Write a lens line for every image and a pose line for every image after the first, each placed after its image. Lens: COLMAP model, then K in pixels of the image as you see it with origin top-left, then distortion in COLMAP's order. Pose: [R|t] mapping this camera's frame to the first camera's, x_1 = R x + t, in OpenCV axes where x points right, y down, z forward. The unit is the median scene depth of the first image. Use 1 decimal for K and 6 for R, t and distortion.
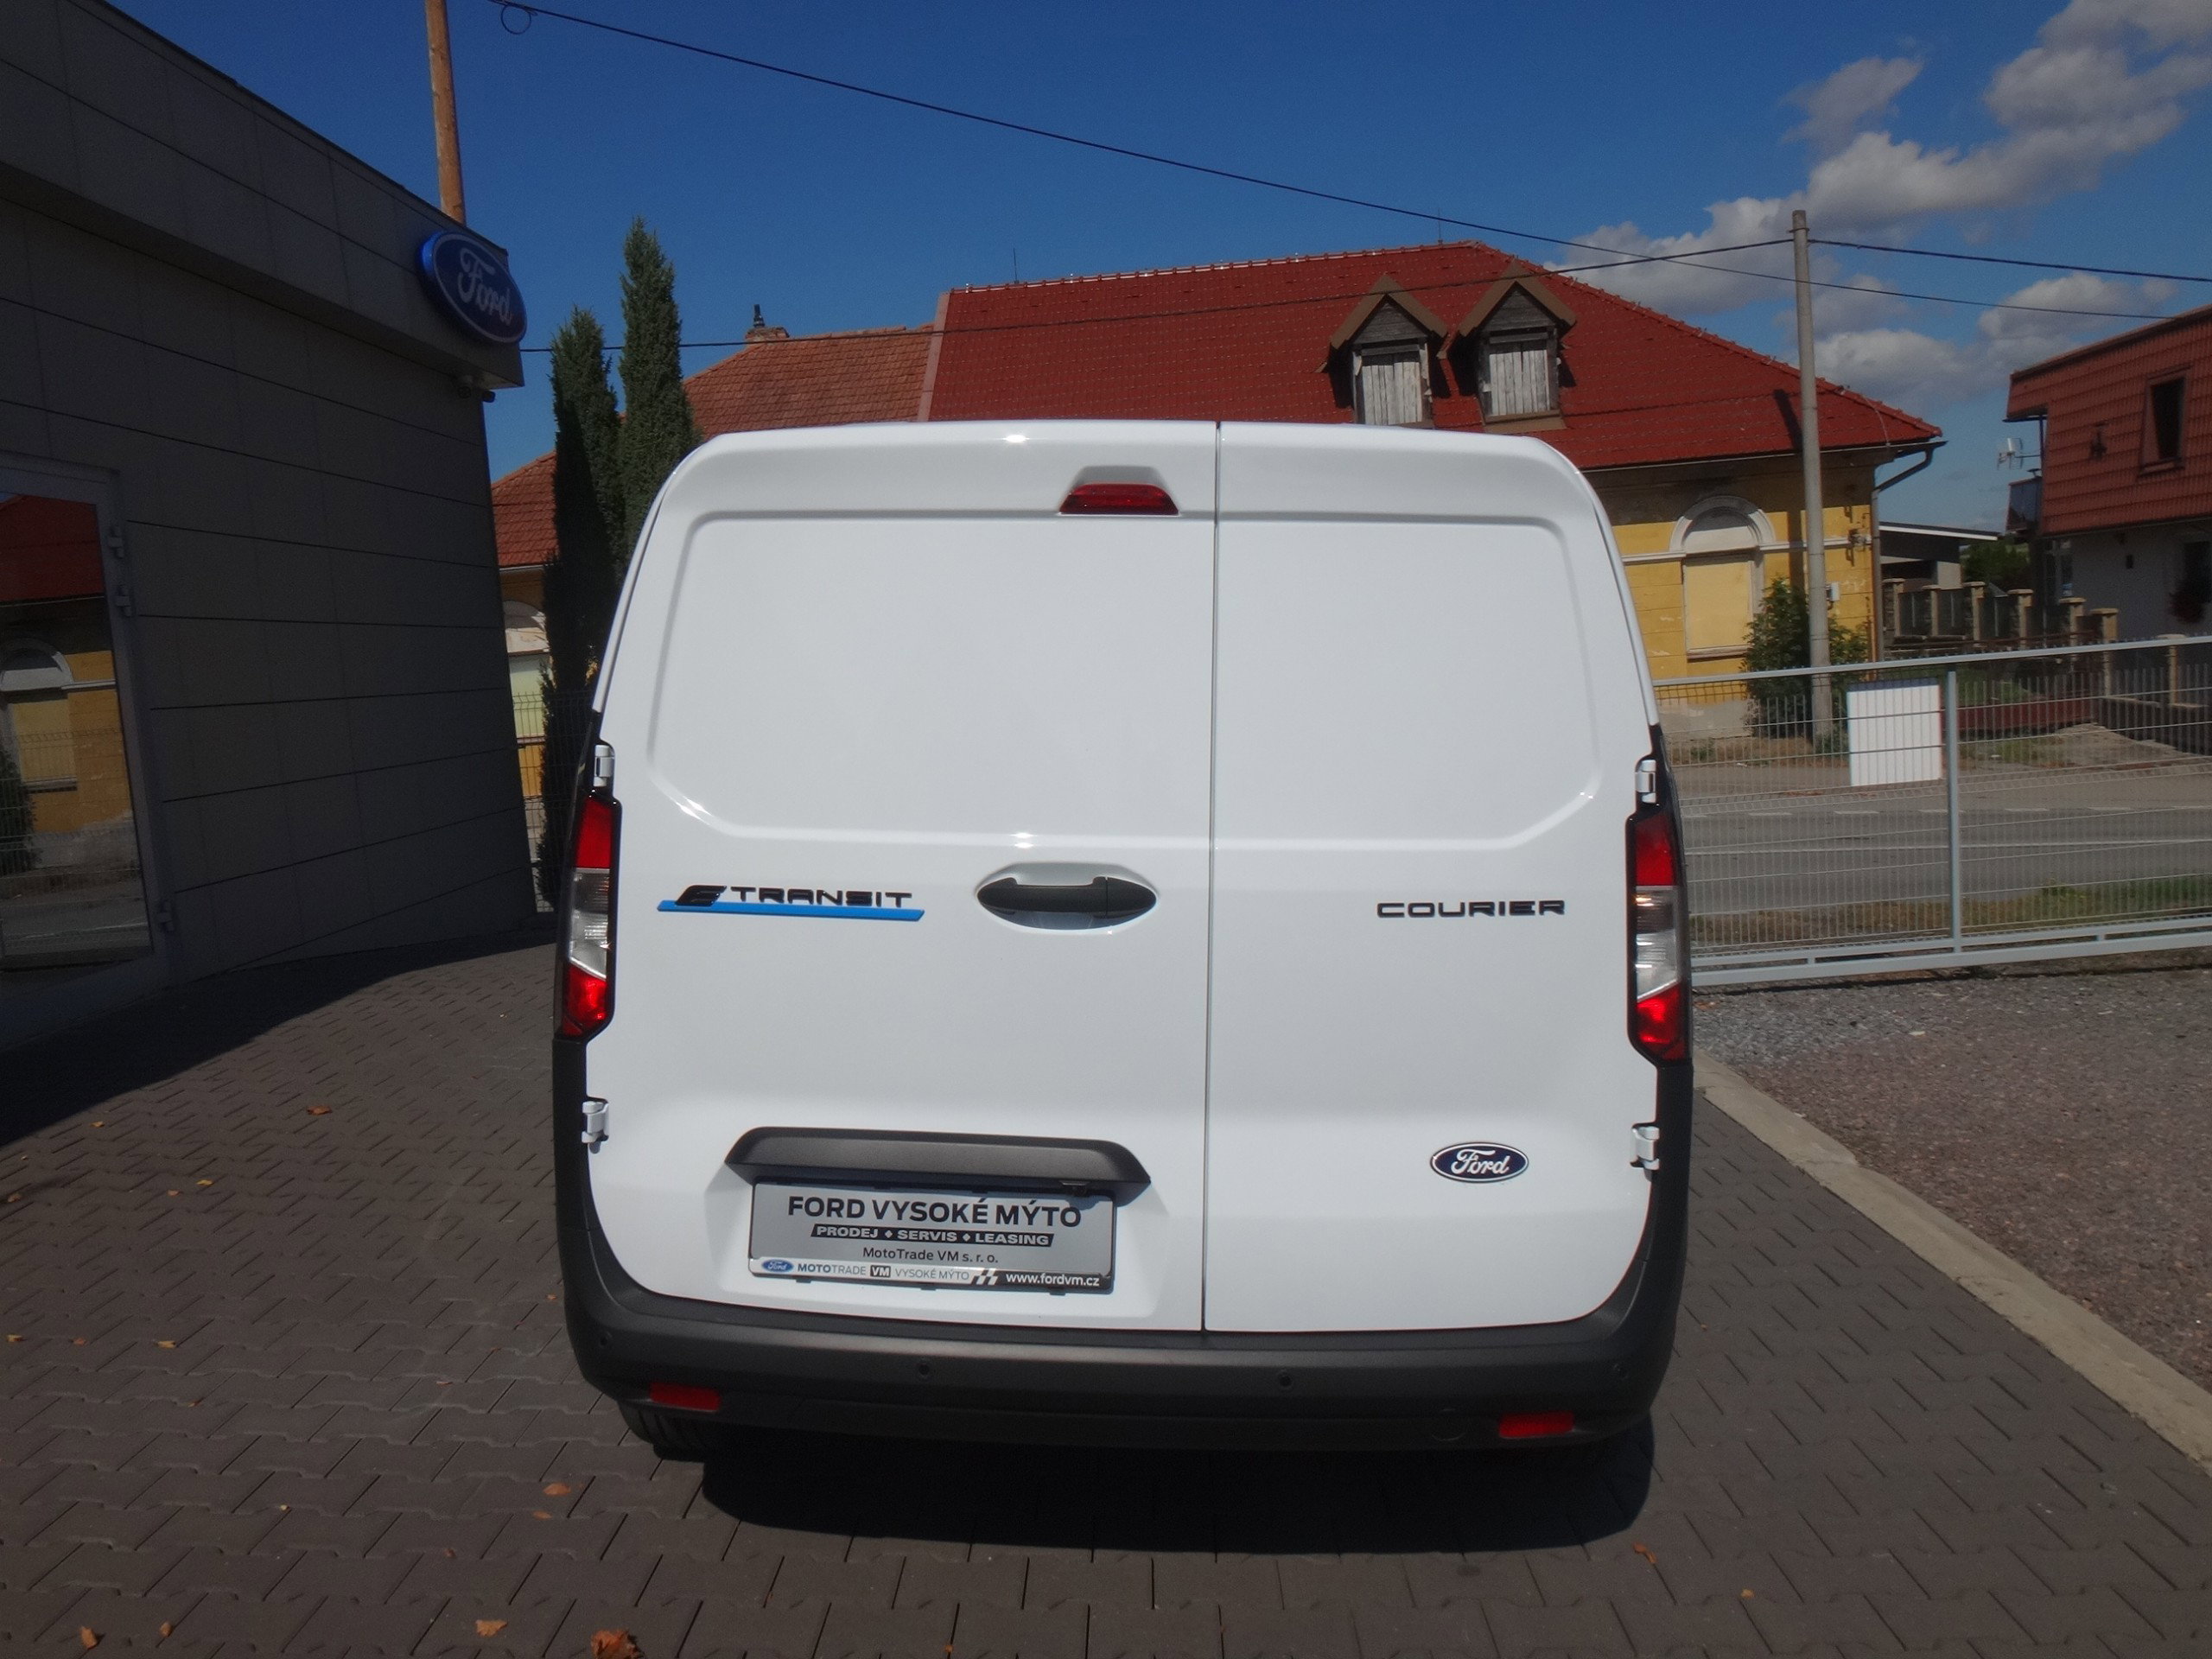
lens RADIAL K [[1672.6, 0, 1110.9], [0, 1672.6, 817.9], [0, 0, 1]] dist [-0.074107, -0.000458]
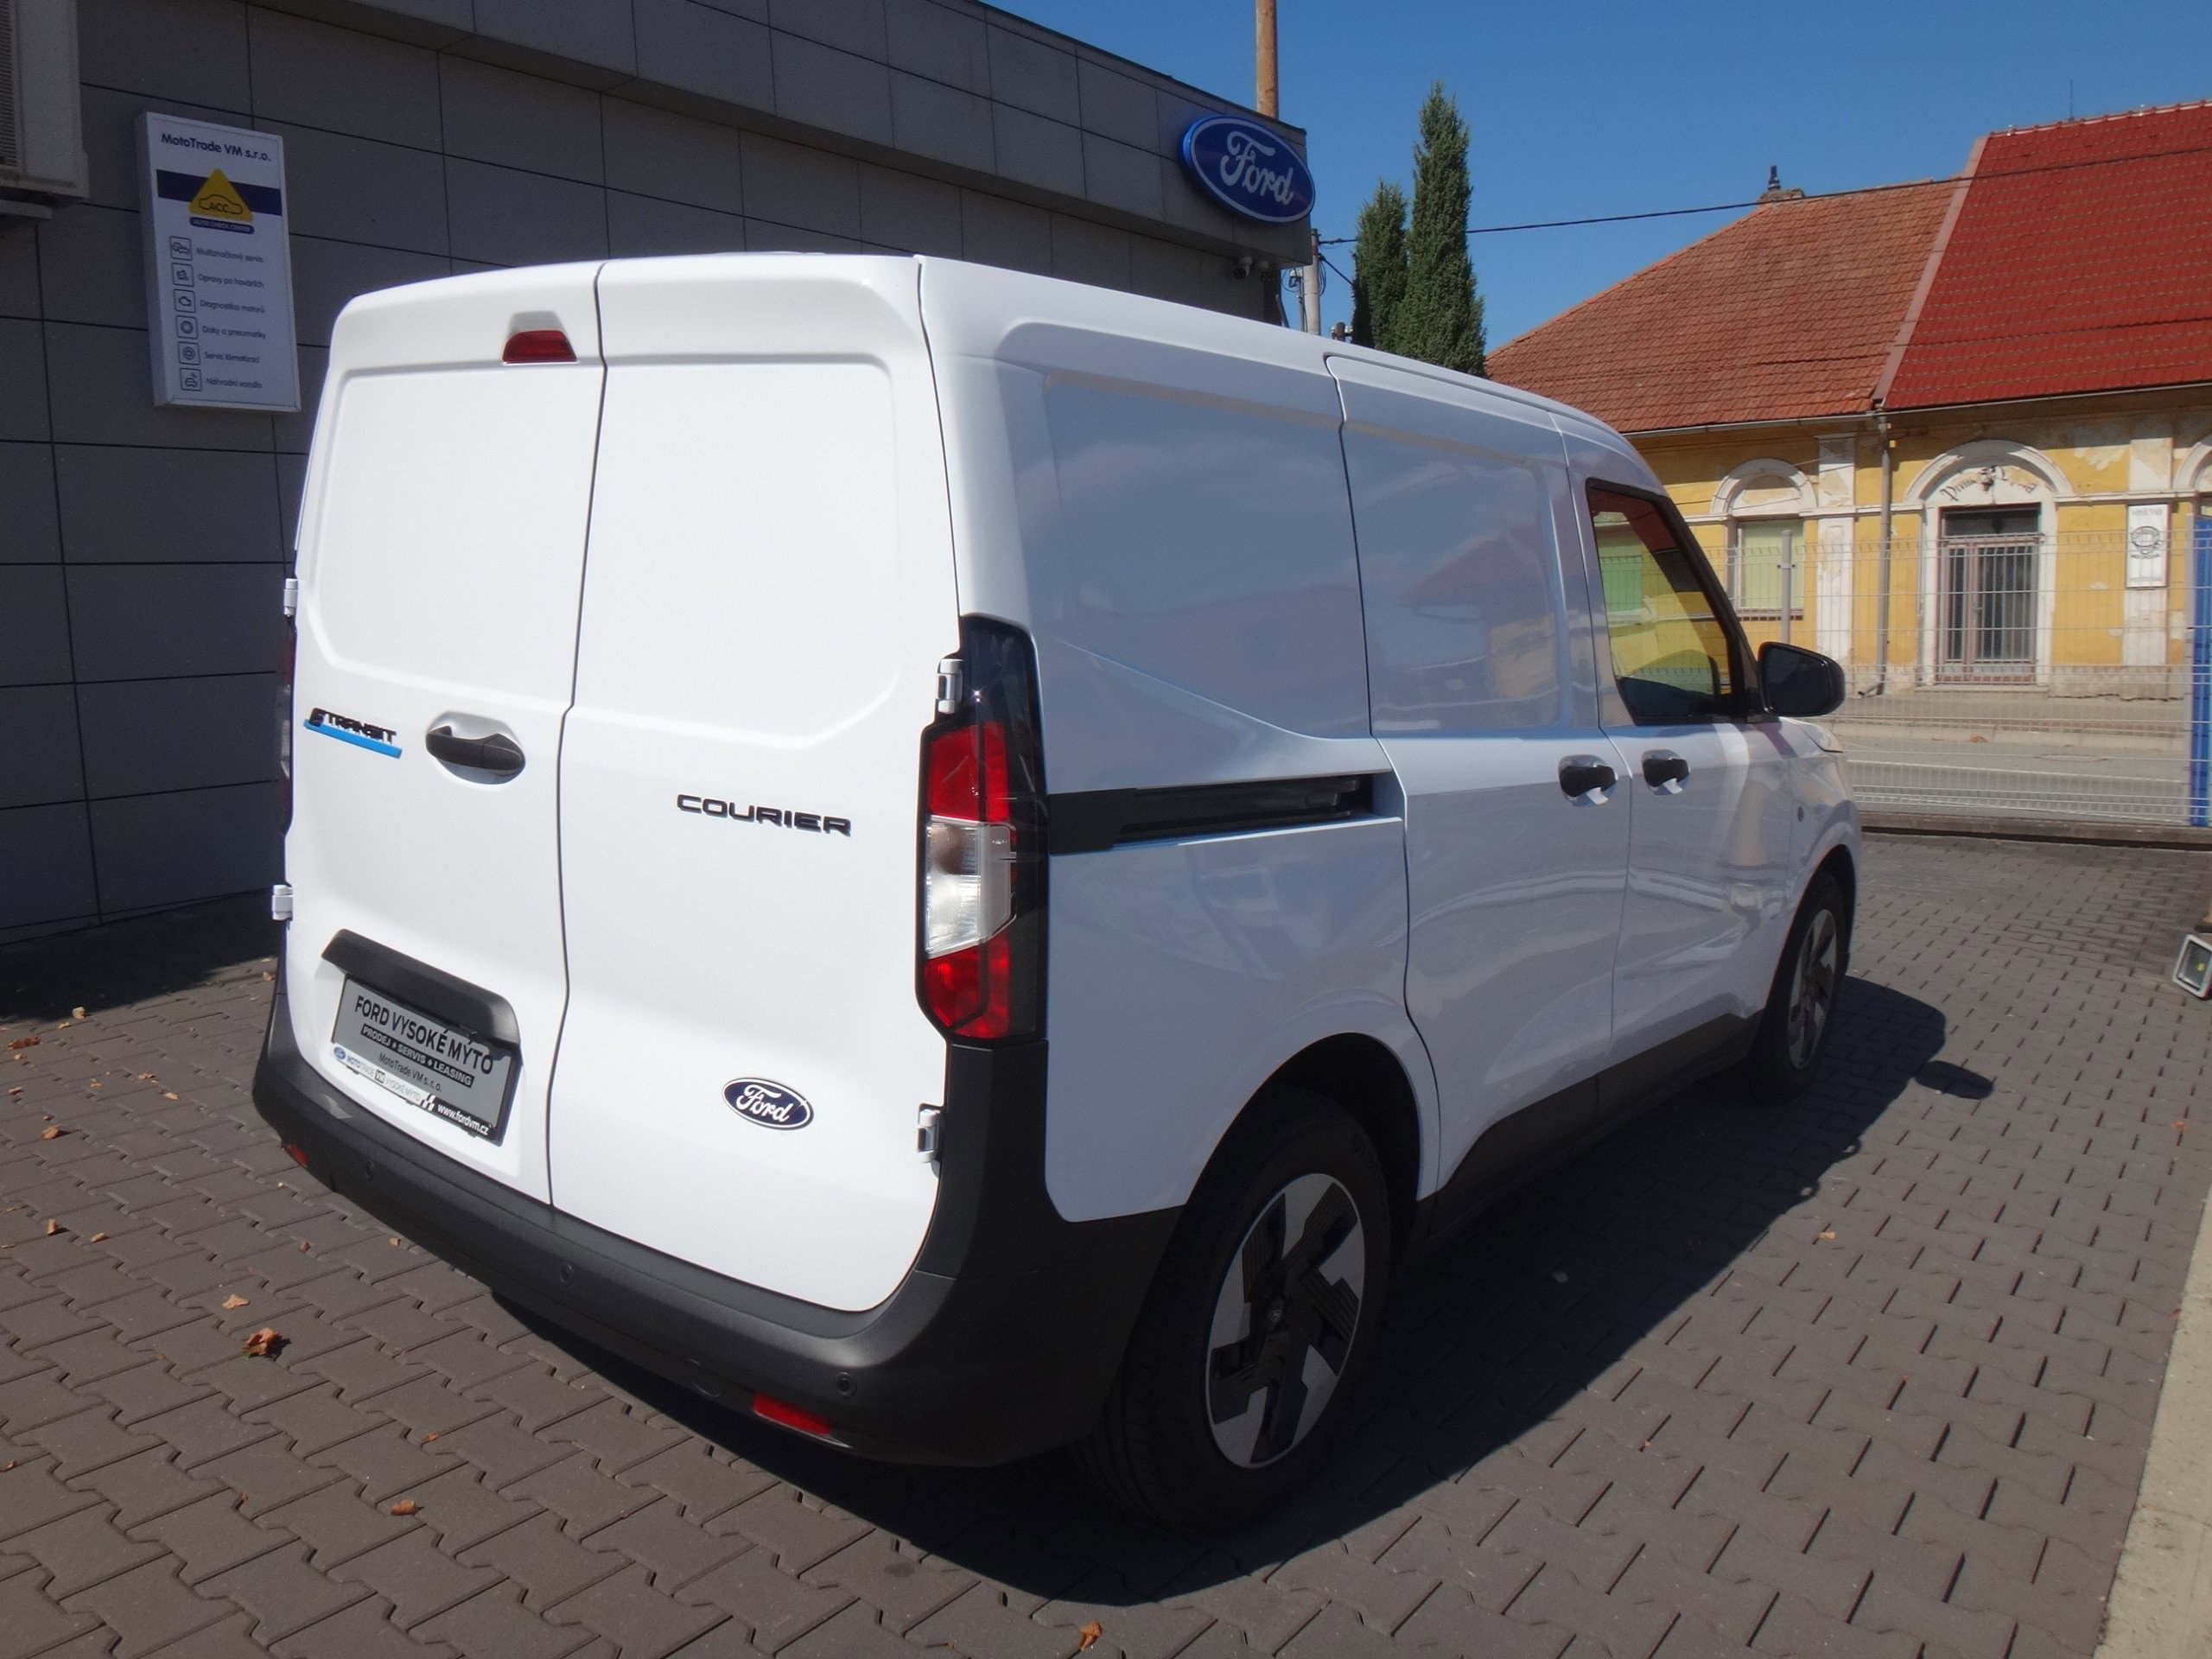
lens RADIAL K [[1672.2, 0, 1104.5], [0, 1672.2, 825.2], [0, 0, 1]] dist [-0.058776, -0.023431]
pose [[0.809045, 0.125460, -0.574200, 0.174833], [-0.083808, 0.991594, 0.098574, -0.008232], [0.581741, -0.031628, 0.812759, 0.080441]]
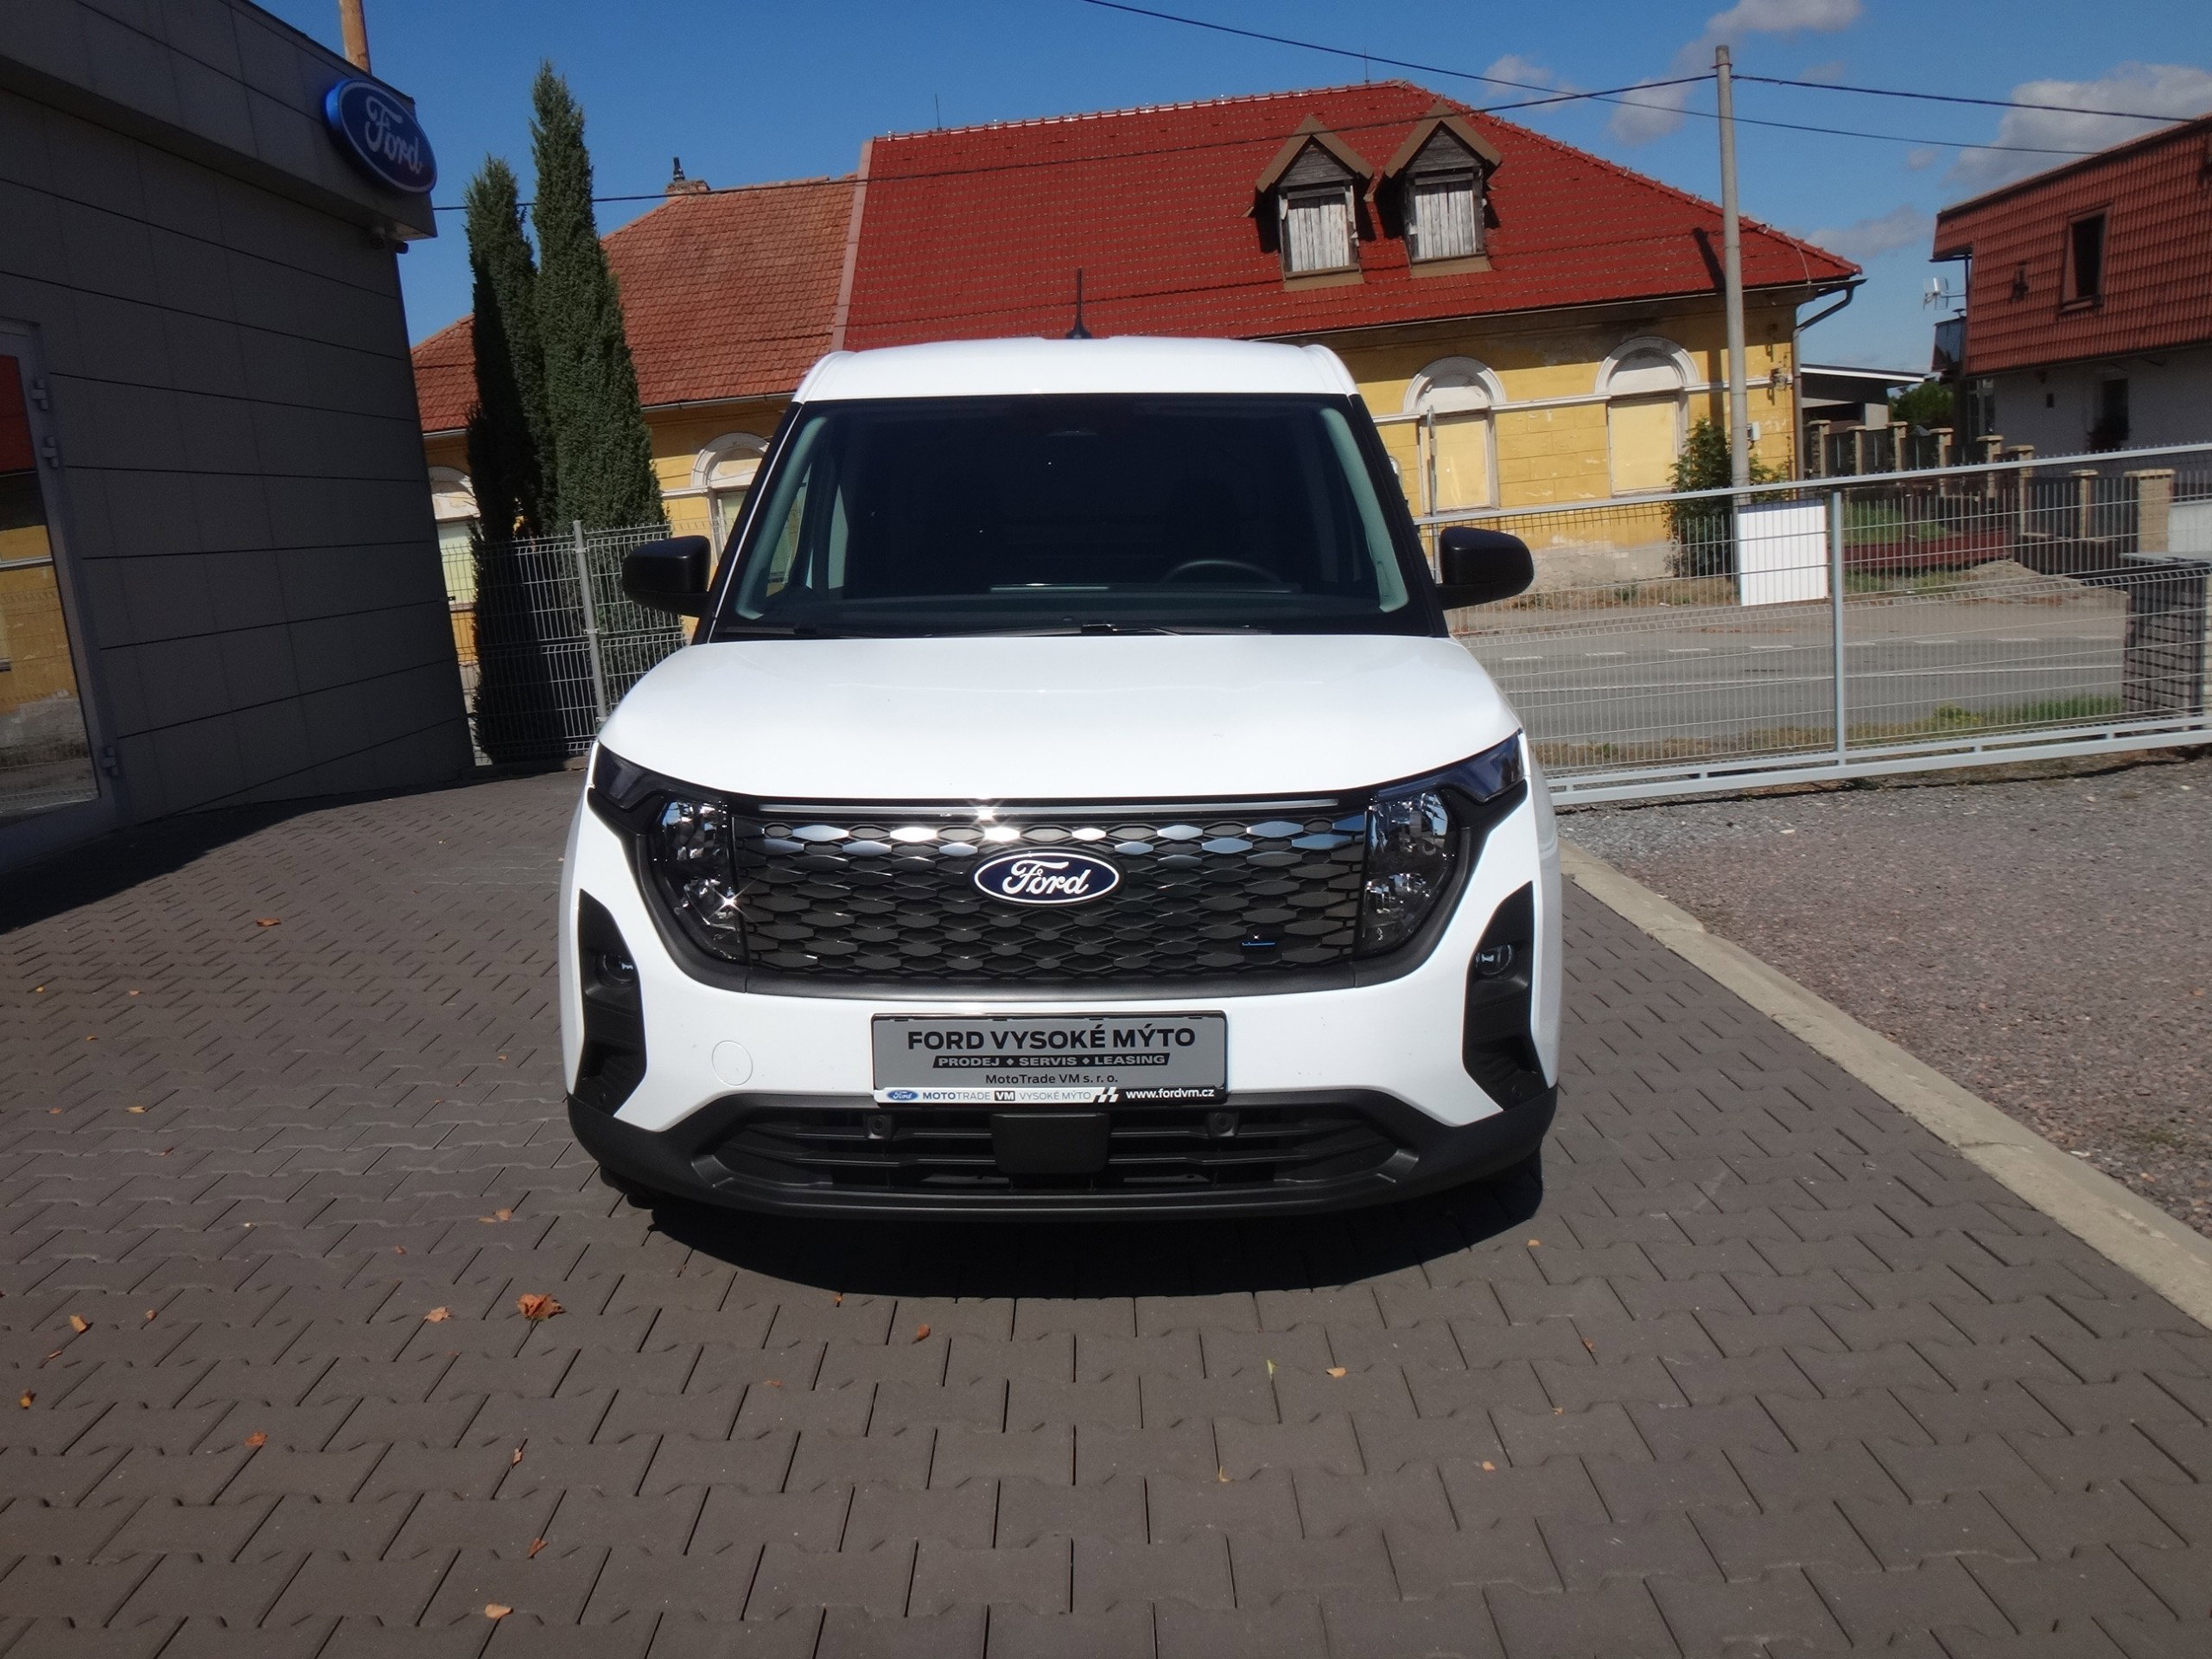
lens RADIAL K [[1666.5, 0, 1106.0], [0, 1666.5, 829.5], [0, 0, 1]] dist [-0.071047, -0.010292]
pose [[0.999345, -0.023356, 0.027638, 0.013843], [0.020808, 0.995801, 0.089146, 0.016544], [-0.029604, -0.088512, 0.995635, -0.028186]]
